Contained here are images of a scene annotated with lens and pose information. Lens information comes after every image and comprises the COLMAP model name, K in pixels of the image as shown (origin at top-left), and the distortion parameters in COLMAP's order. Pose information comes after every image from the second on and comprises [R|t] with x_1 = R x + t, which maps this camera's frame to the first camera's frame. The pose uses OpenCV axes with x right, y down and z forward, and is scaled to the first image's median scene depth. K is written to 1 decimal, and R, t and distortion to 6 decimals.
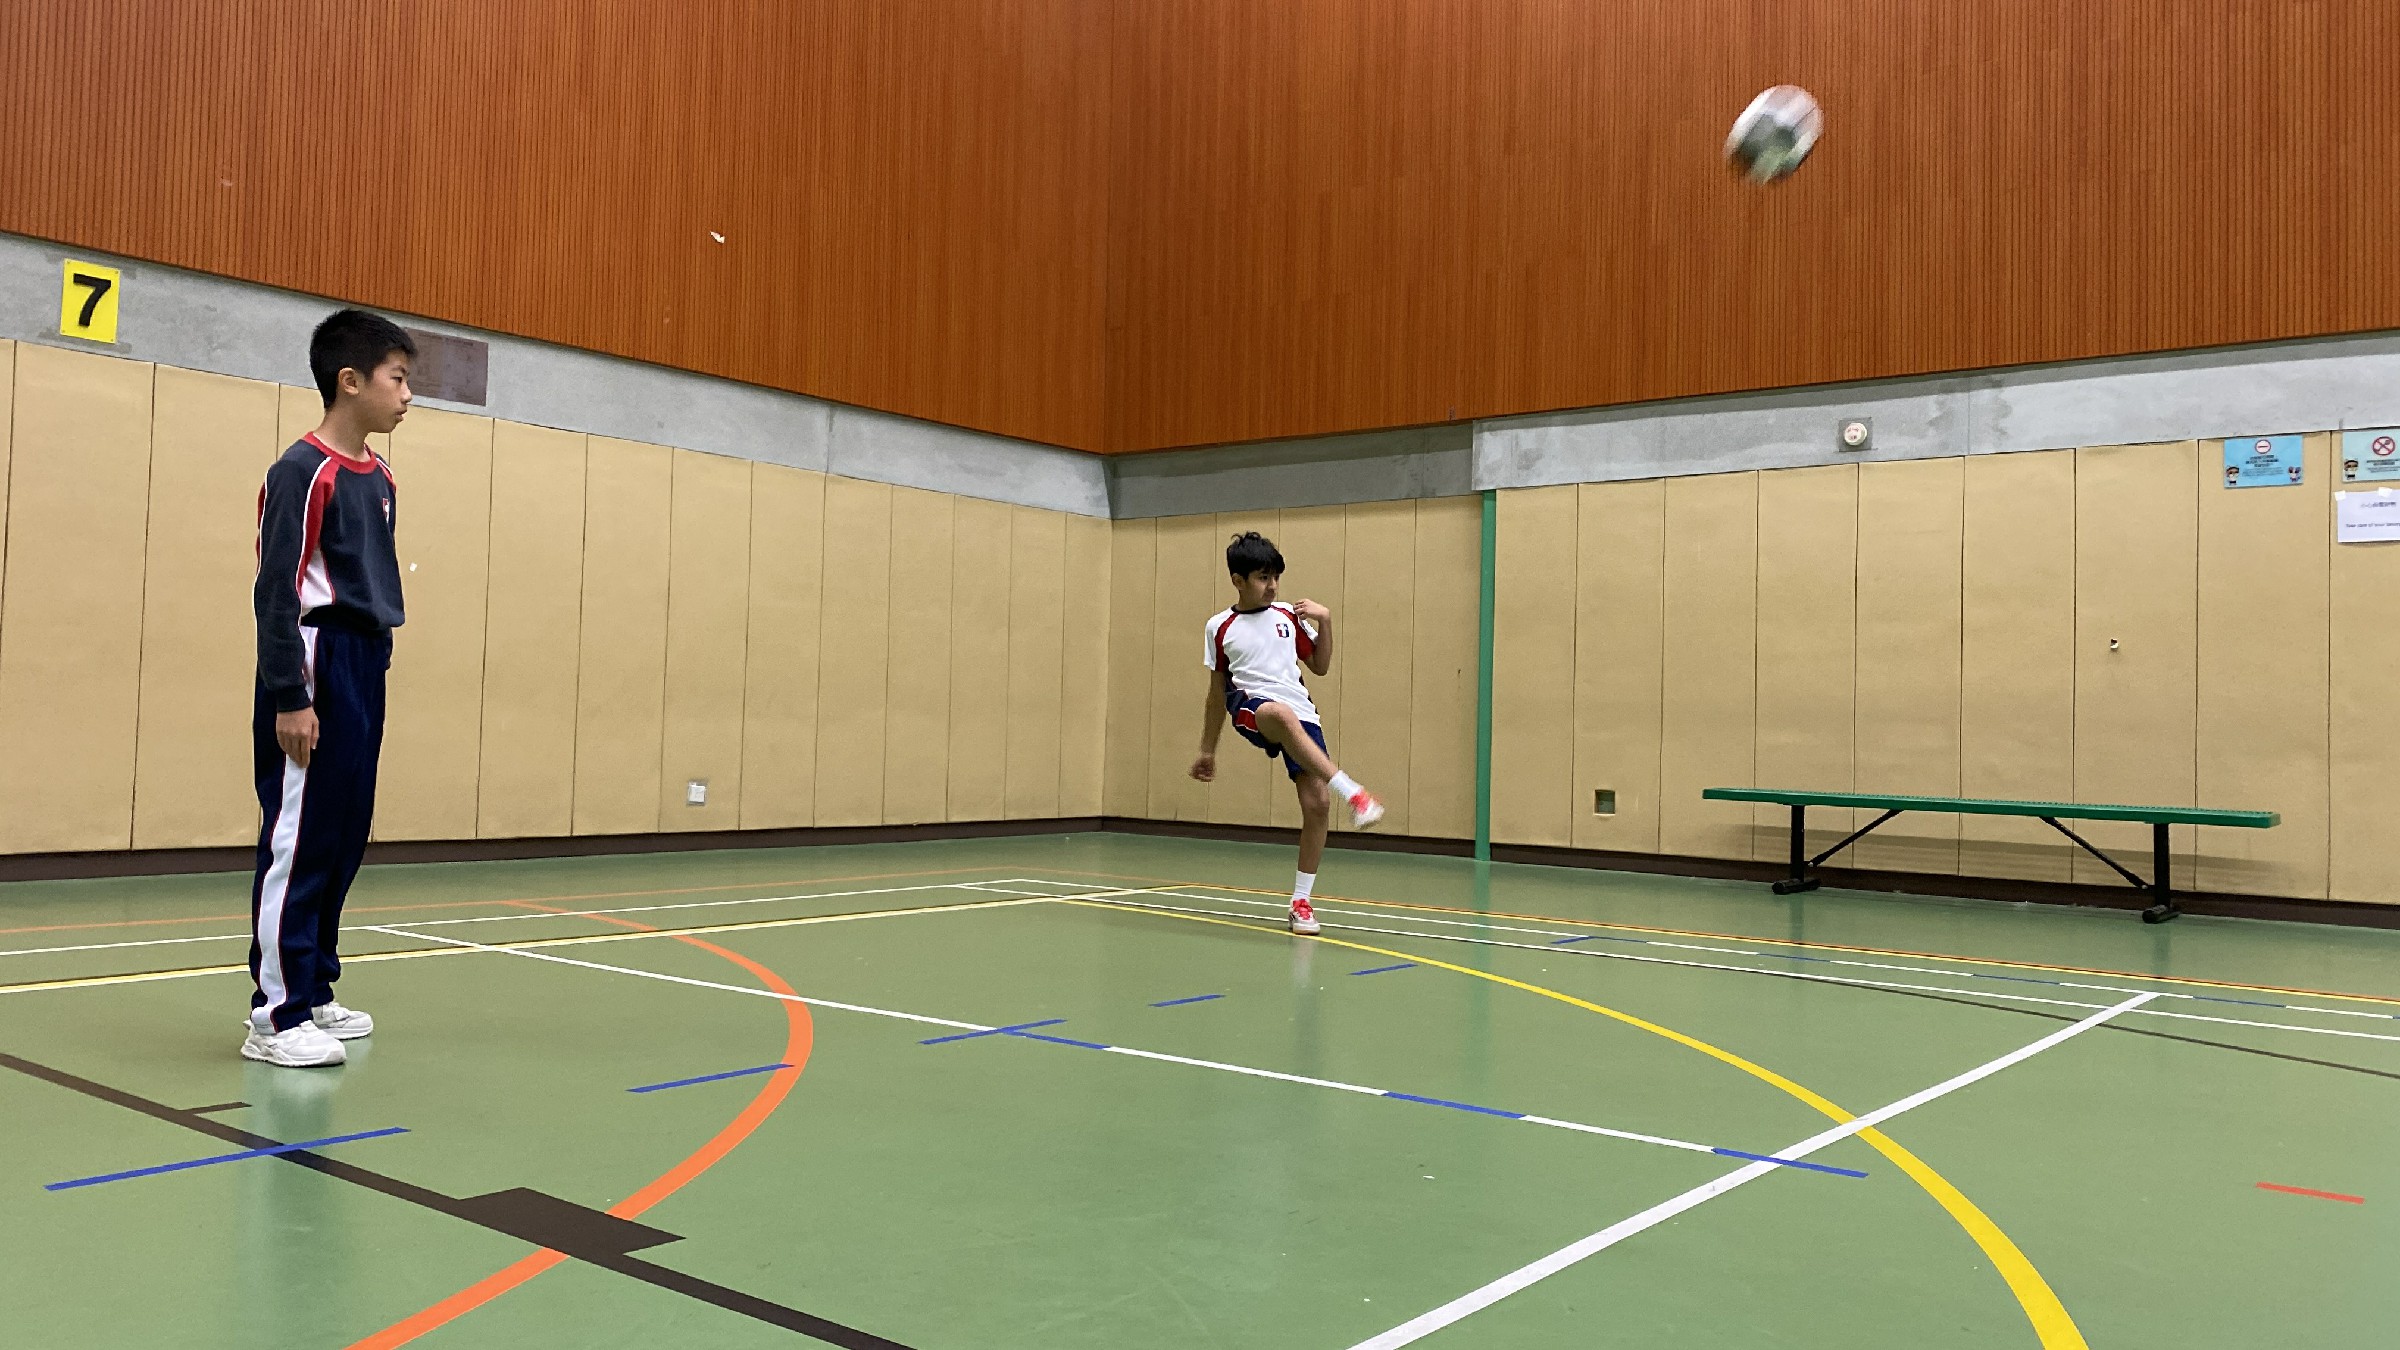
lens RADIAL K [[1827.4, 0, 1200.0], [0, 1827.4, 675.0], [0, 0, 1]] dist [0.032250, -0.010062]
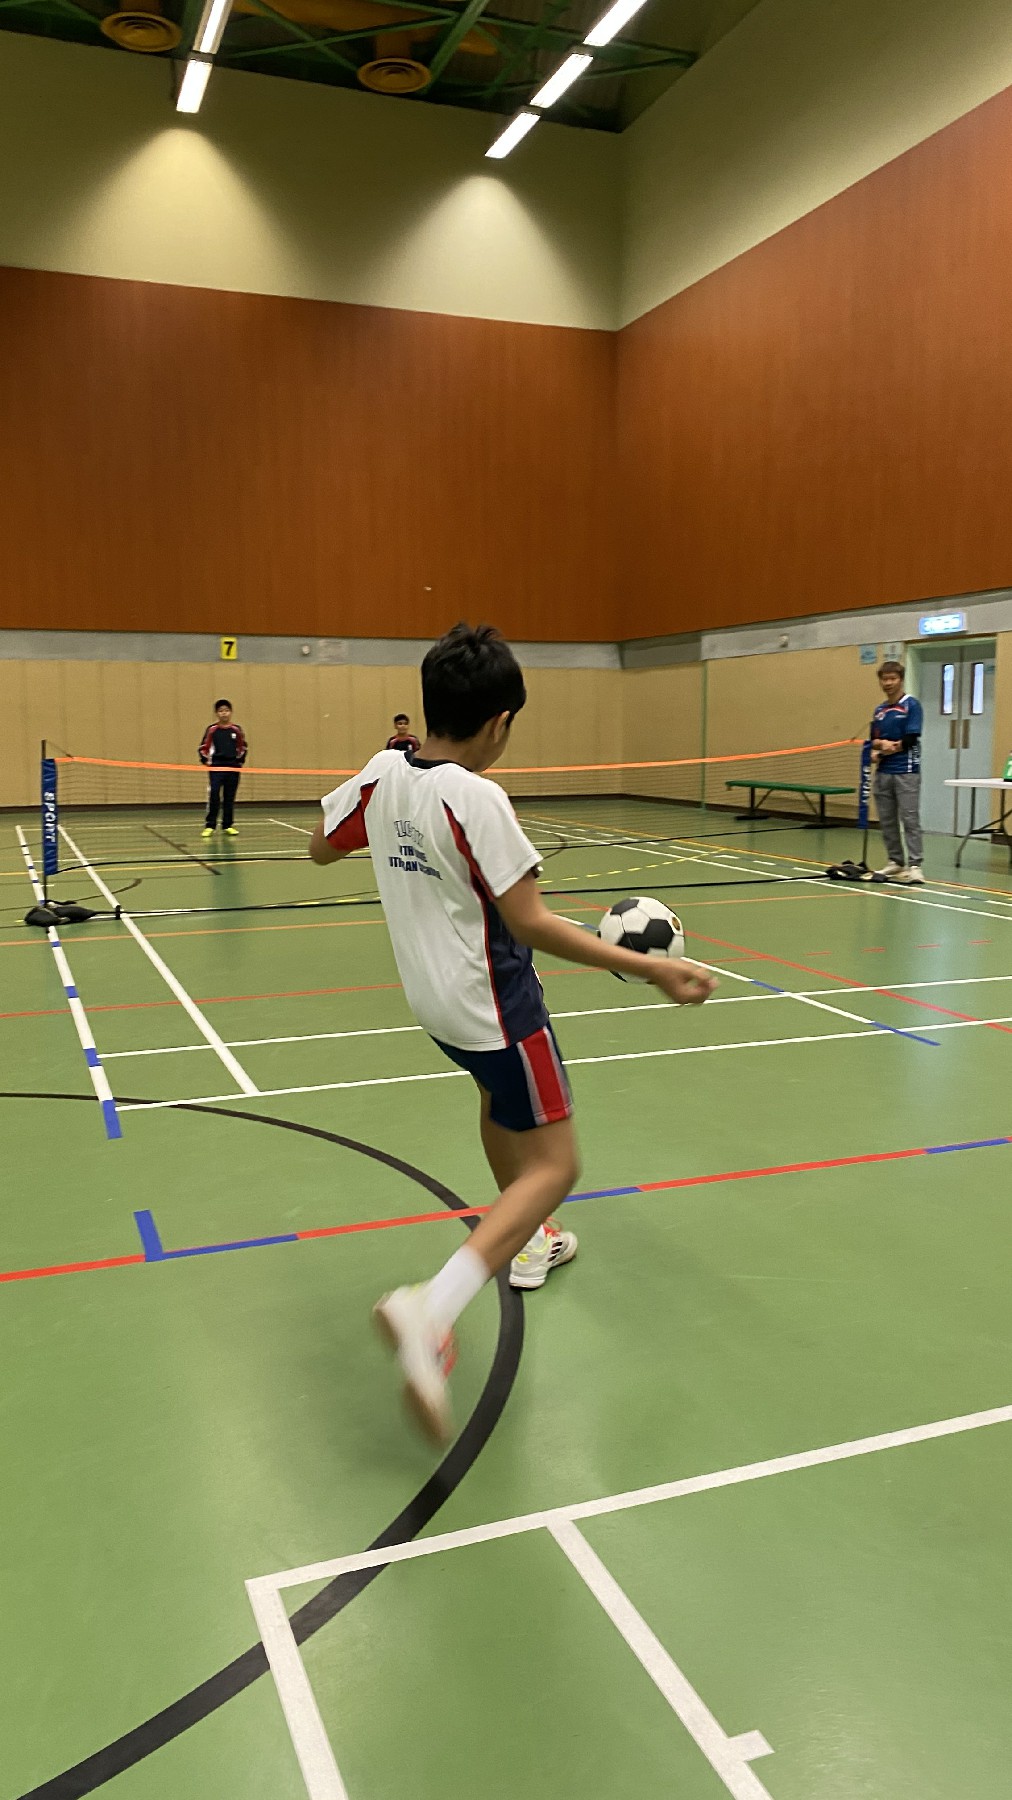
lens RADIAL K [[1370.6, 0, 506.0], [0, 1370.6, 900.0], [0, 0, 1]] dist [0.032250, -0.010062]
pose [[0.856010, 0.035894, -0.515711, 1.035645], [0.041244, 0.989665, 0.137340, -0.053165], [0.515311, -0.138835, 0.845683, -0.861409]]
